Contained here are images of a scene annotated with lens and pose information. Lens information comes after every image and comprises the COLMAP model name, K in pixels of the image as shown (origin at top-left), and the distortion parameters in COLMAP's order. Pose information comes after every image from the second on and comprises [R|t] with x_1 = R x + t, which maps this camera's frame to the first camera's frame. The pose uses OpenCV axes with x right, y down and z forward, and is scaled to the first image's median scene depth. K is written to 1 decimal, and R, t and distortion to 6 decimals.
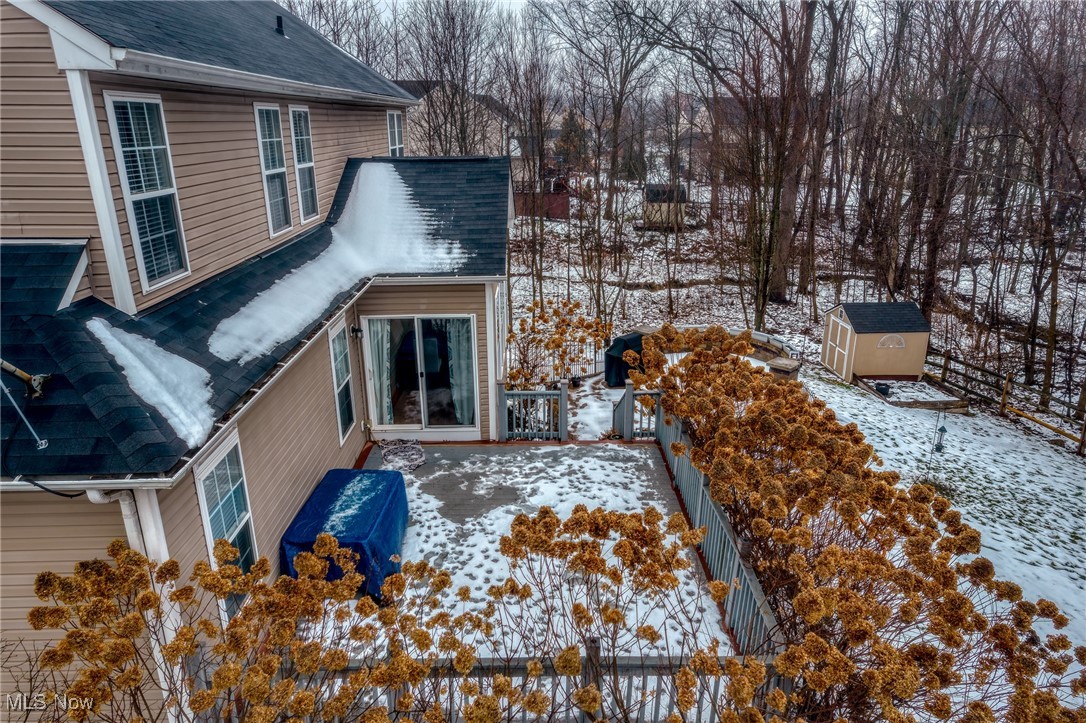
lens RADIAL K [[694.6, 0, 546.3], [0, 694.6, 362.9], [0, 0, 1]] dist [0.003826, 0.000041]
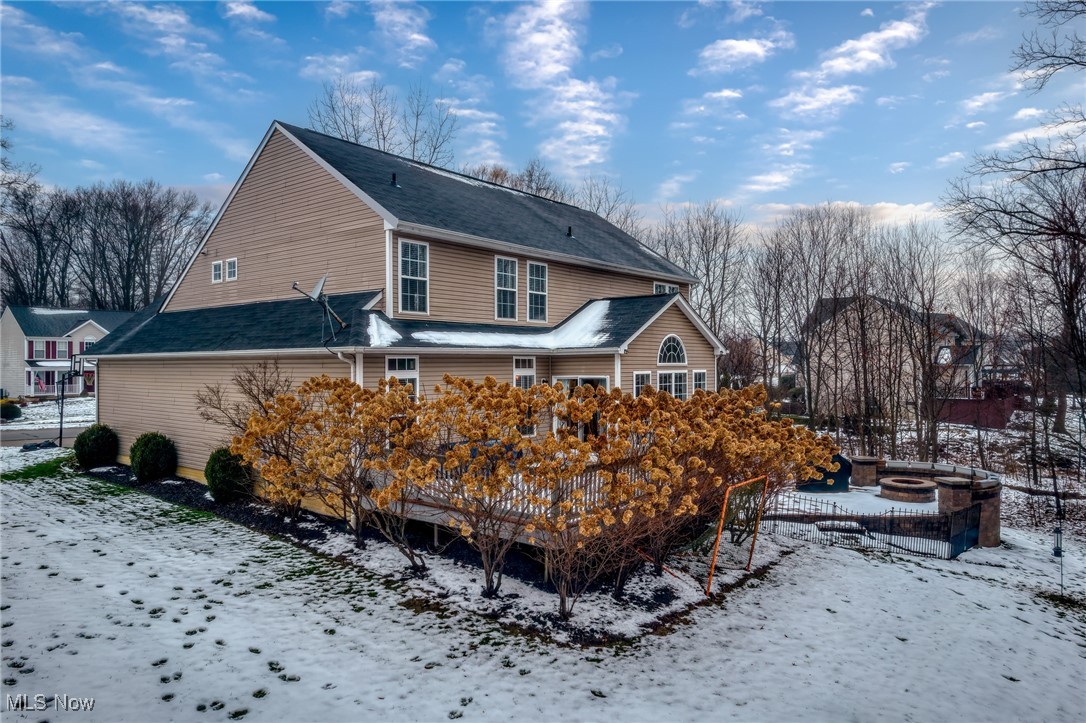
lens RADIAL K [[694.6, 0, 539.8], [0, 694.6, 361.2], [0, 0, 1]] dist [0.003826, 0.000041]
pose [[0.772283, -0.017056, -0.635050, 1.404511], [-0.194276, 0.945408, -0.261649, 0.623162], [0.604844, 0.325442, 0.726809, -0.450336]]
